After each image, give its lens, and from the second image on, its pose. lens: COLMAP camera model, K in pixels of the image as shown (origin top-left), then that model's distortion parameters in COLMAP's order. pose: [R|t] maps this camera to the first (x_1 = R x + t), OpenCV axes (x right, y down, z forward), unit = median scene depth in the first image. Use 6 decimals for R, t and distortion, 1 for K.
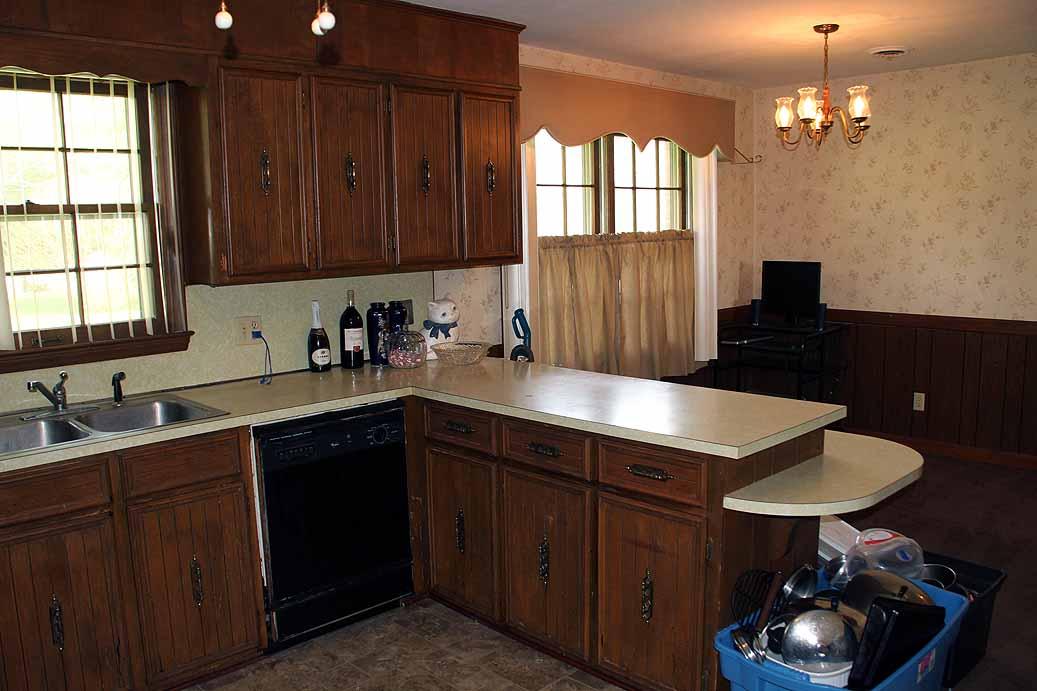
lens RADIAL K [[872.2, 0, 531.9], [0, 872.2, 364.1], [0, 0, 1]] dist [-0.185609, 0.125223]
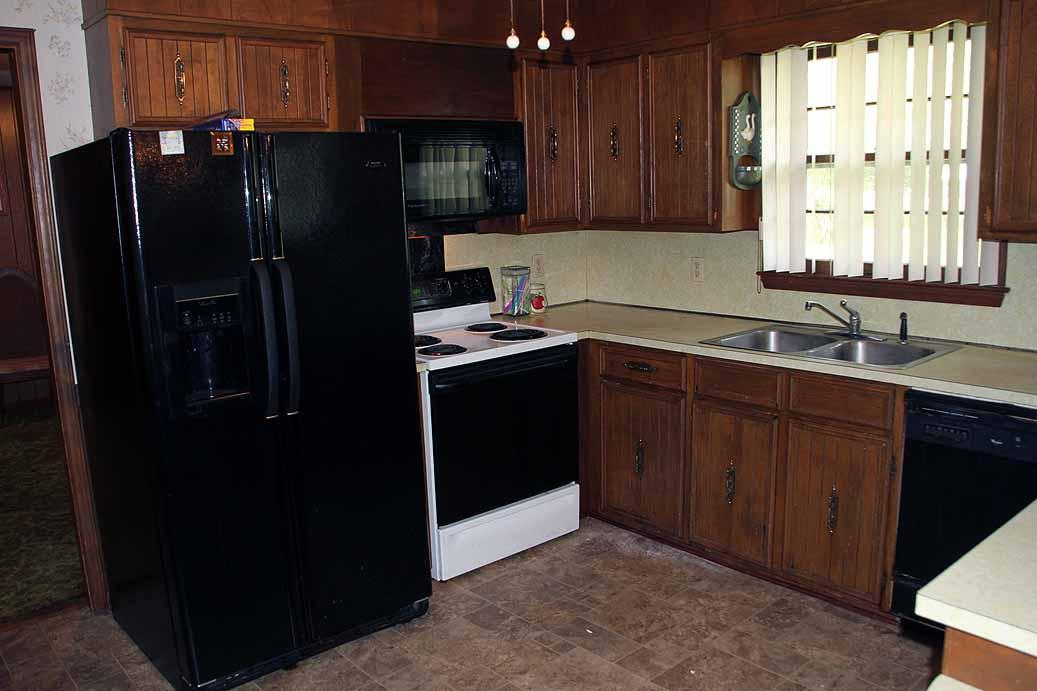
lens RADIAL K [[872.2, 0, 531.9], [0, 872.2, 364.1], [0, 0, 1]] dist [-0.185609, 0.125223]
pose [[-0.068714, 0.217752, -0.973582, 0.477895], [-0.123057, 0.966586, 0.224872, -0.087556], [0.990018, 0.135258, -0.039623, 0.474607]]
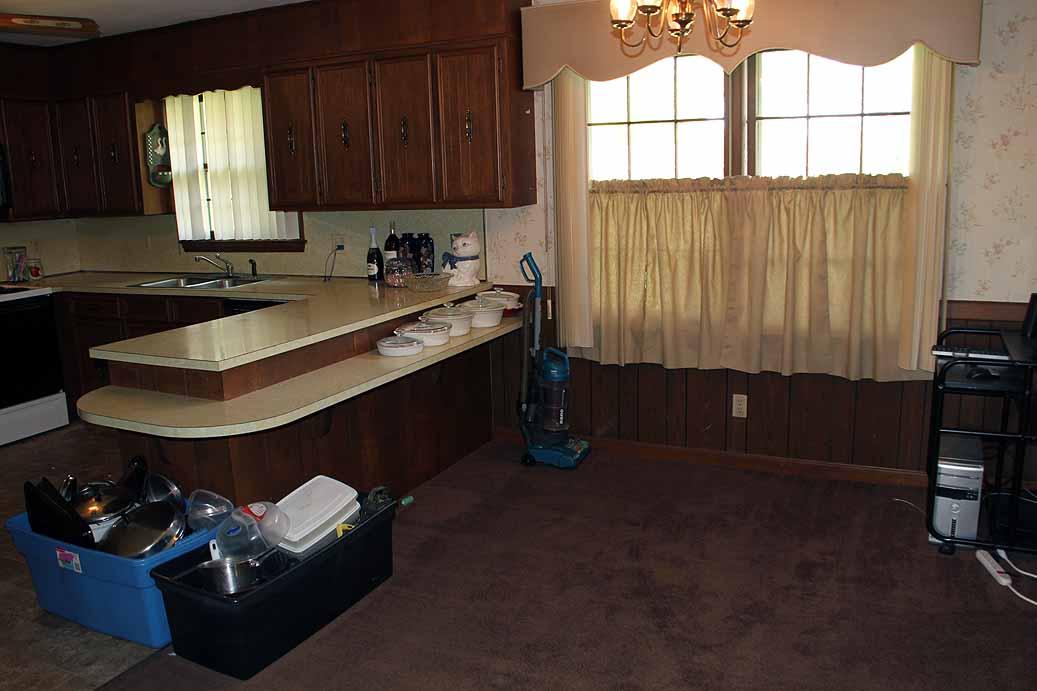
lens RADIAL K [[872.2, 0, 531.9], [0, 872.2, 364.1], [0, 0, 1]] dist [-0.185609, 0.125223]
pose [[0.335528, 0.214430, -0.917301, 1.086255], [-0.130026, 0.974970, 0.180350, -0.137455], [0.933013, 0.058761, 0.355011, 0.750371]]
